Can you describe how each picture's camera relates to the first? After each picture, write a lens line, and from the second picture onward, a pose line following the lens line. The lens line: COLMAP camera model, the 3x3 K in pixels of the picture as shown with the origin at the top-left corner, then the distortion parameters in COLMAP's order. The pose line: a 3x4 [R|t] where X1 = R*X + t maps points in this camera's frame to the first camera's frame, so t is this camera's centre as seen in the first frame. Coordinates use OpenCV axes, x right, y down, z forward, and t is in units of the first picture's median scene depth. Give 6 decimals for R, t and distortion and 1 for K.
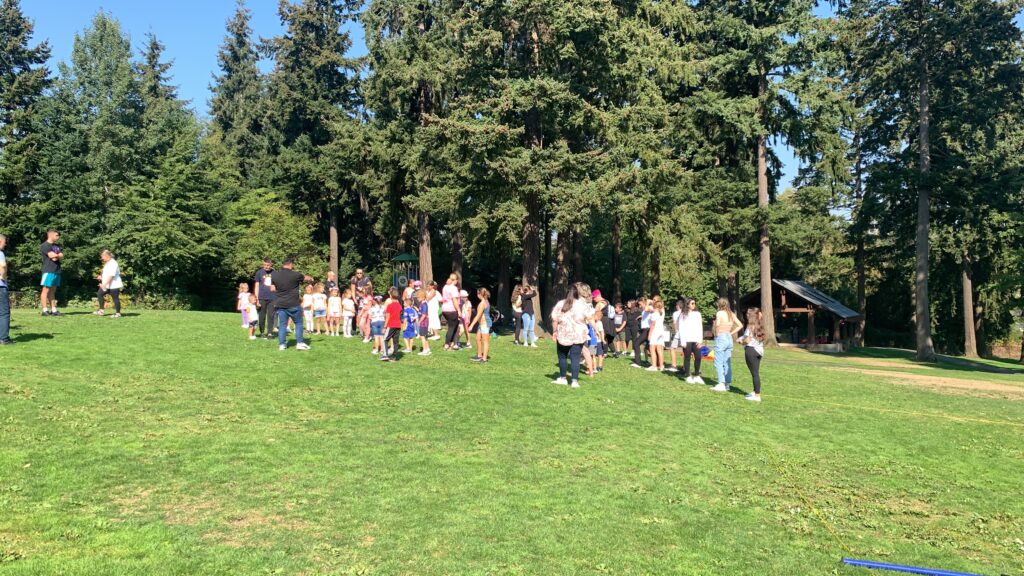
lens RADIAL K [[856.5, 0, 512.0], [0, 856.5, 288.0], [0, 0, 1]] dist [0.033674, -0.003942]
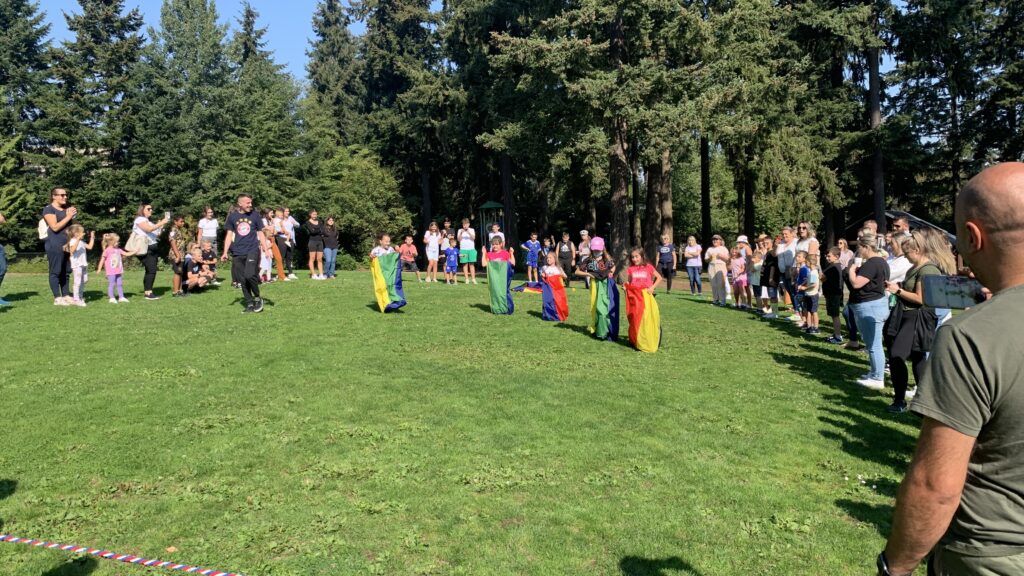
lens RADIAL K [[764.1, 0, 512.0], [0, 764.1, 288.0], [0, 0, 1]] dist [0.052336, -0.091802]
pose [[0.993117, -0.031449, -0.112826, -0.001768], [0.039483, 0.996787, 0.069695, 0.000824], [0.110272, -0.073670, 0.991167, 0.119372]]
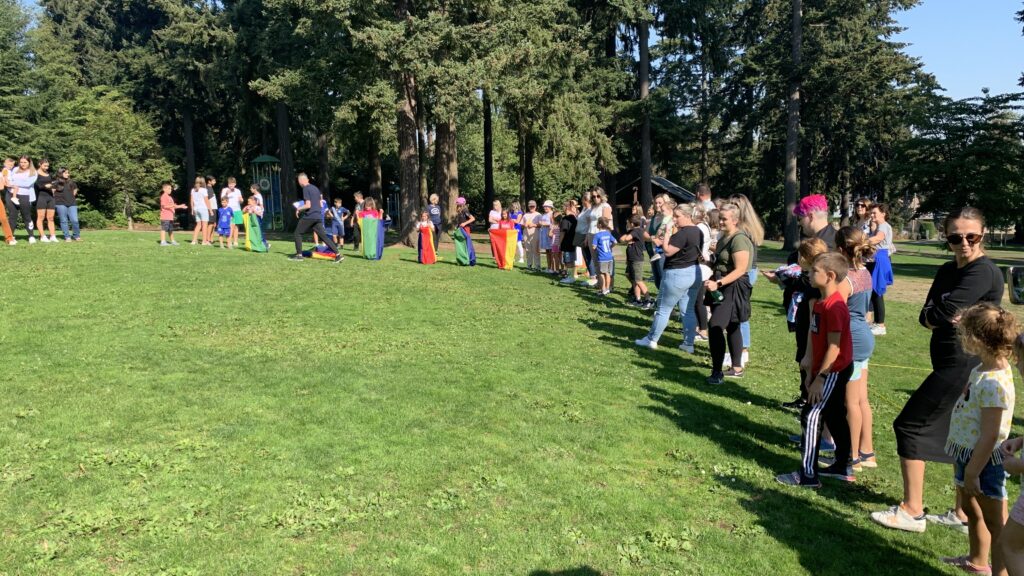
lens RADIAL K [[764.1, 0, 512.0], [0, 764.1, 288.0], [0, 0, 1]] dist [0.052336, -0.091802]
pose [[0.985053, -0.041320, 0.167221, -0.006142], [0.019367, 0.991214, 0.130840, 0.000002], [-0.171159, -0.125646, 0.977199, 0.132307]]
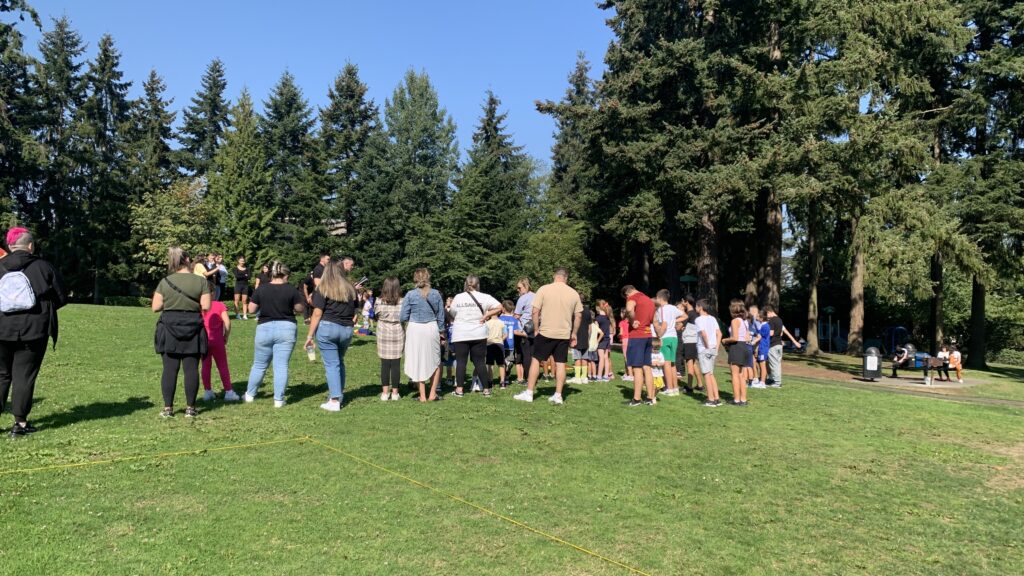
lens RADIAL K [[763.8, 0, 508.3], [0, 763.8, 311.8], [0, 0, 1]] dist [0.065994, -0.084749]
pose [[0.879876, 0.007765, -0.475140, 0.139753], [-0.012625, 0.999896, -0.007039, 0.012885], [0.475036, 0.012192, 0.879882, 0.158841]]
